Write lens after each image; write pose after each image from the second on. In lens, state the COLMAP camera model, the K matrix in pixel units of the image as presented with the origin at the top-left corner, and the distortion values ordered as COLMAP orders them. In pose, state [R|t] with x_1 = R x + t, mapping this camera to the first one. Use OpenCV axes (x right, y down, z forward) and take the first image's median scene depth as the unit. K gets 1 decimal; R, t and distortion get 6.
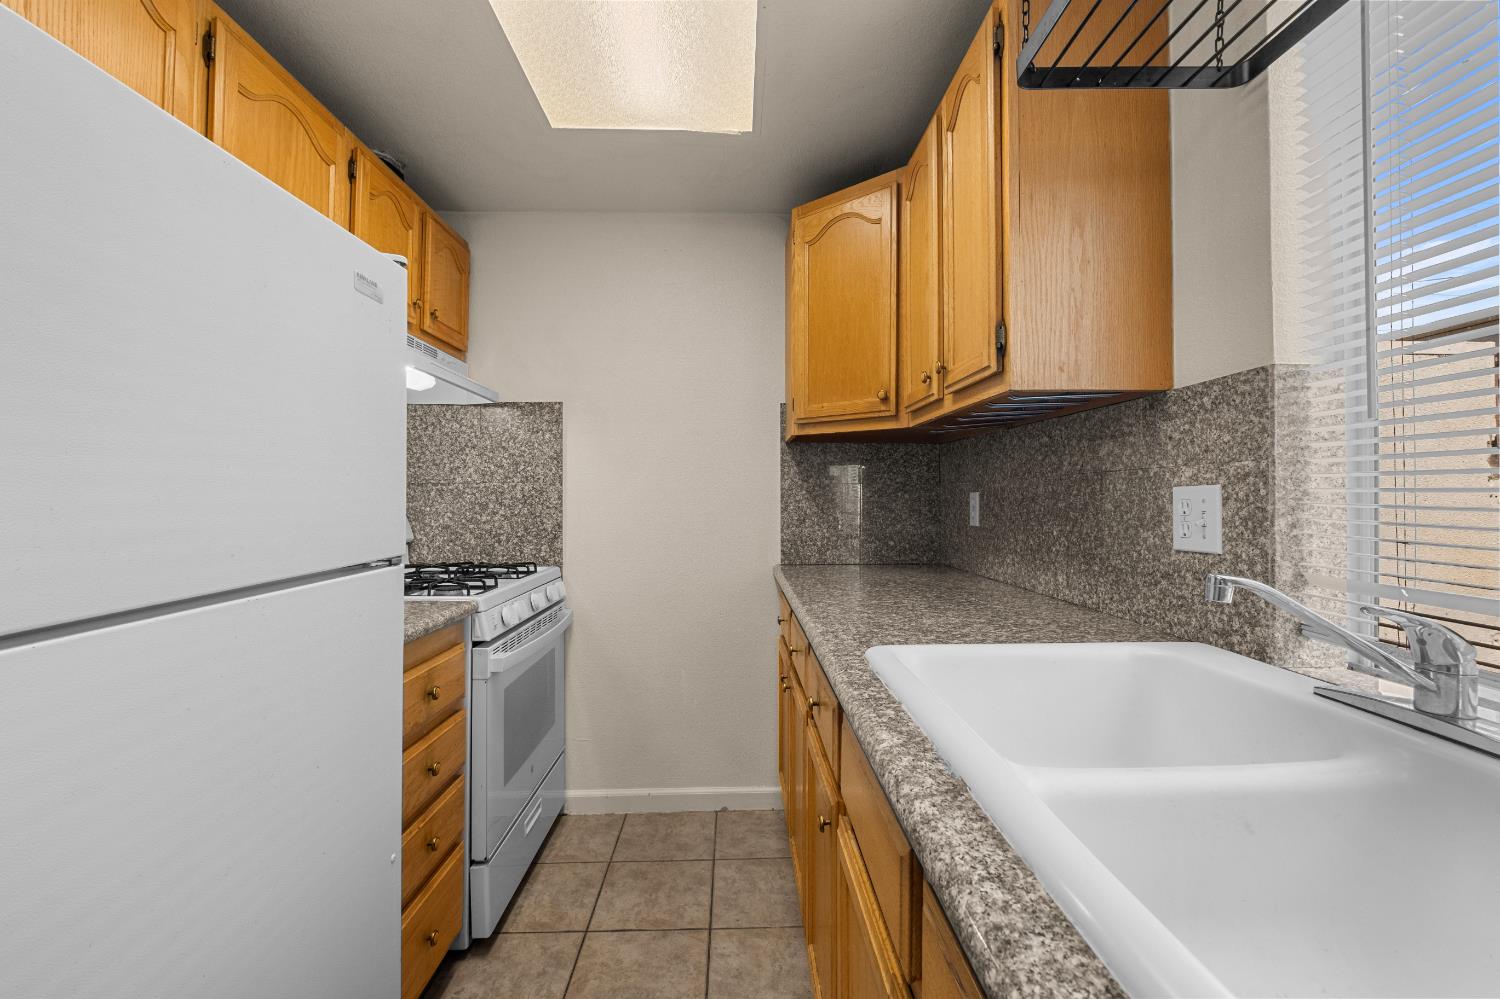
lens RADIAL K [[649.0, 0, 750.9], [0, 649.0, 492.3], [0, 0, 1]] dist [-0.004873, 0.000049]
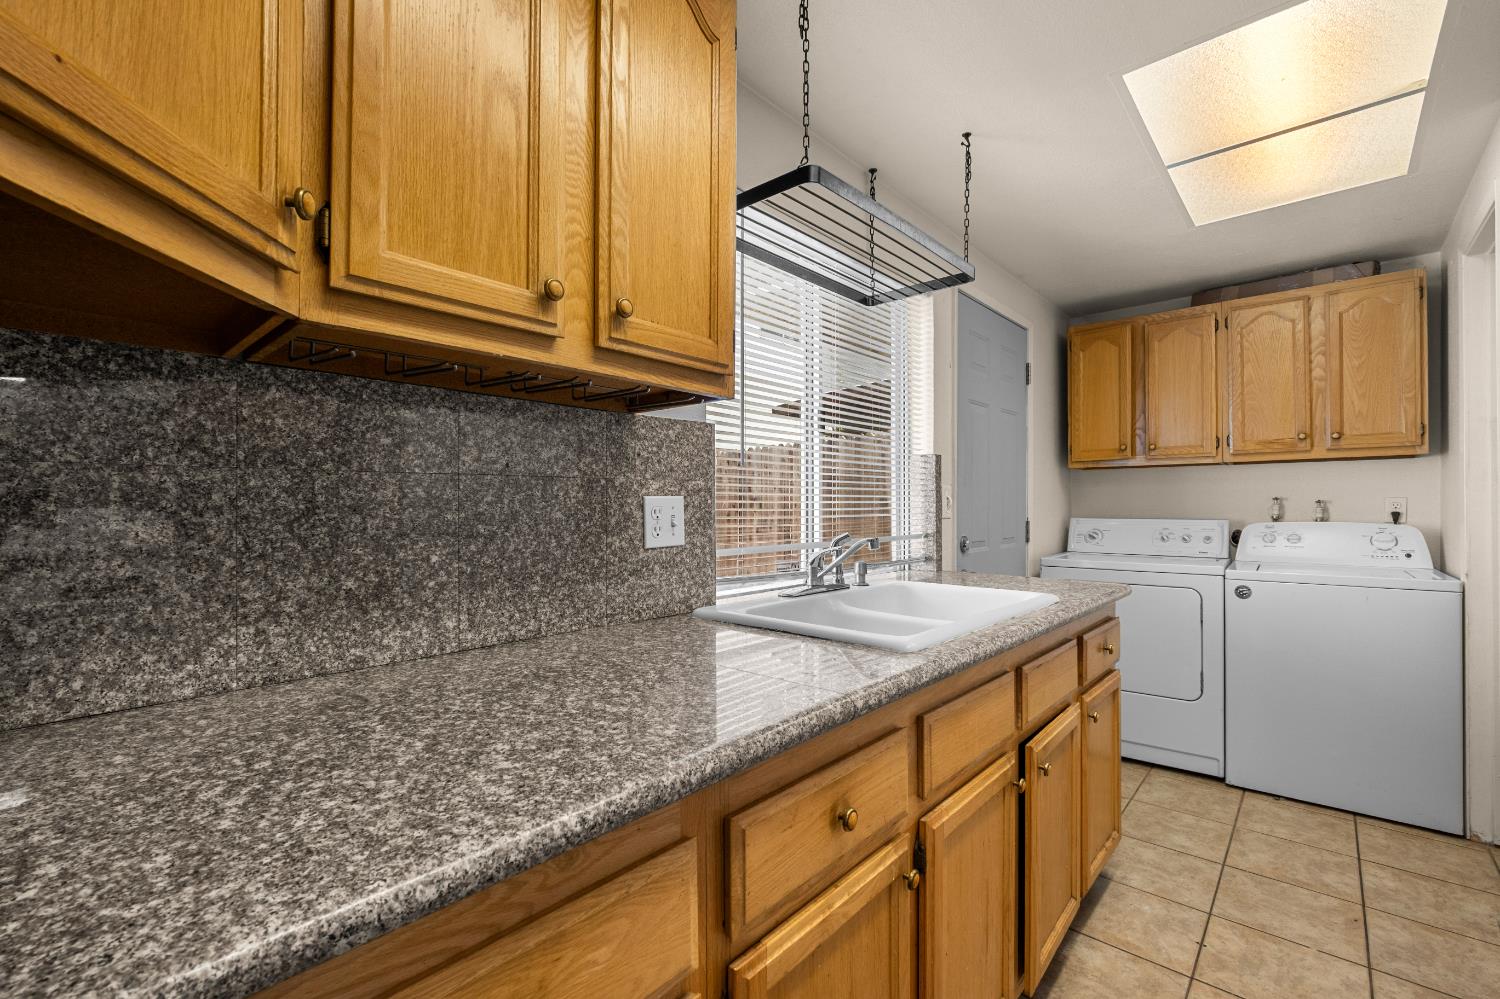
lens RADIAL K [[649.0, 0, 758.8], [0, 649.0, 500.7], [0, 0, 1]] dist [-0.004873, 0.000049]
pose [[-0.735018, 0.005125, 0.678028, -0.291793], [-0.003407, 0.999931, -0.011251, 0.011286], [-0.678039, -0.010579, -0.734950, 1.579572]]
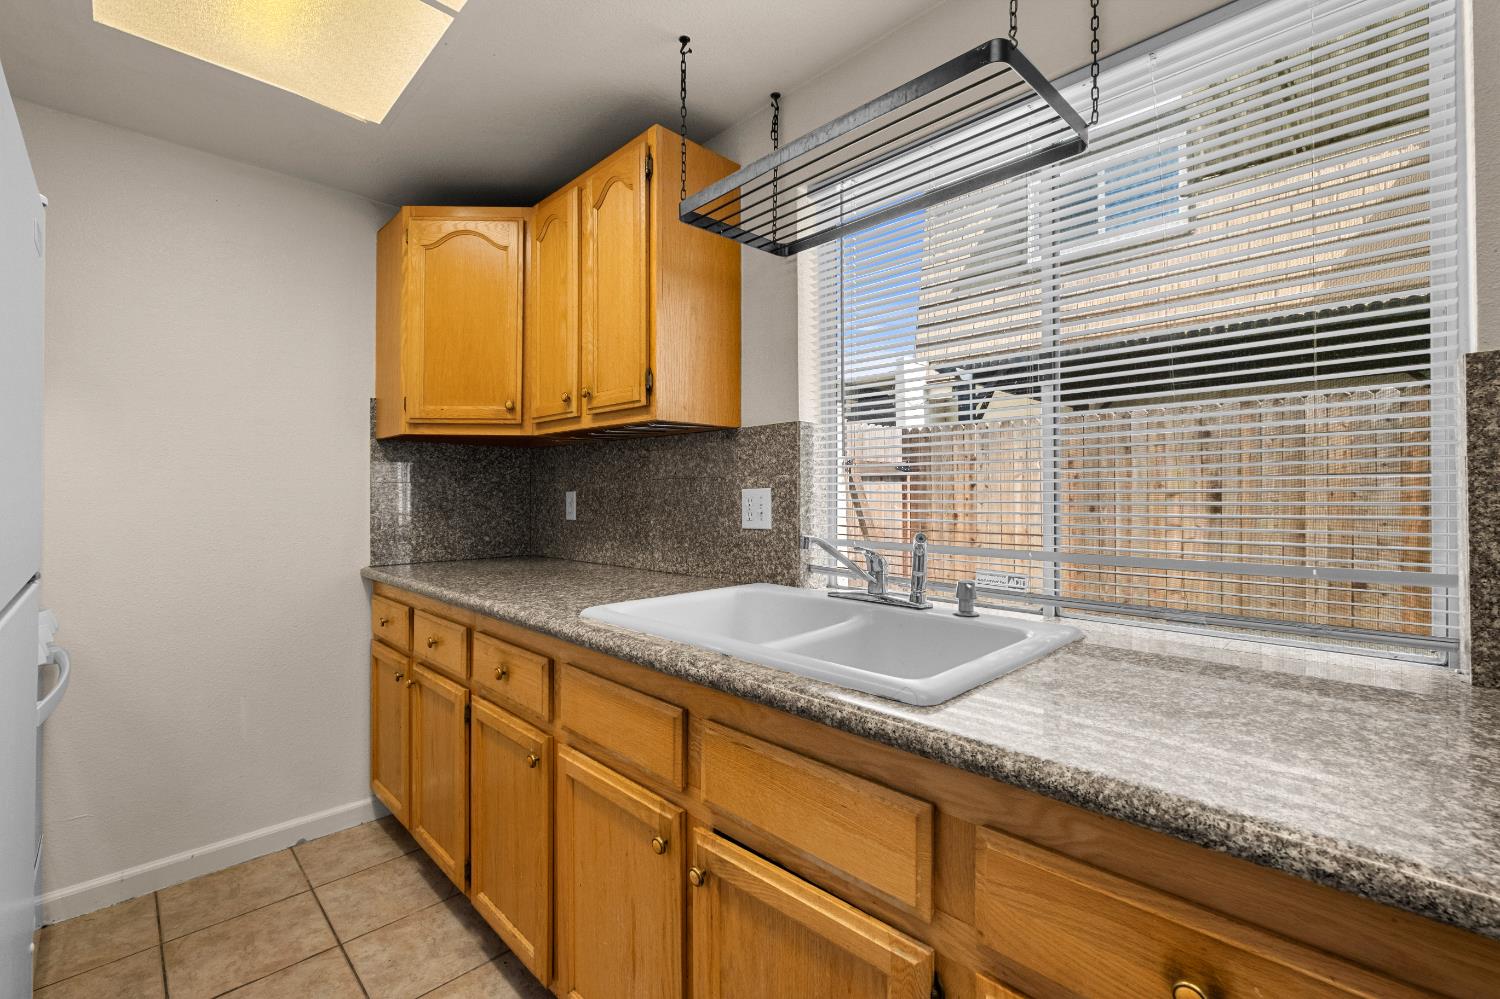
lens RADIAL K [[649.0, 0, 757.6], [0, 649.0, 495.9], [0, 0, 1]] dist [-0.004873, 0.000049]
pose [[0.721648, -0.000860, 0.692260, -0.384280], [-0.004566, 0.999972, 0.006002, -0.001125], [-0.692245, -0.007492, 0.721623, -0.160532]]
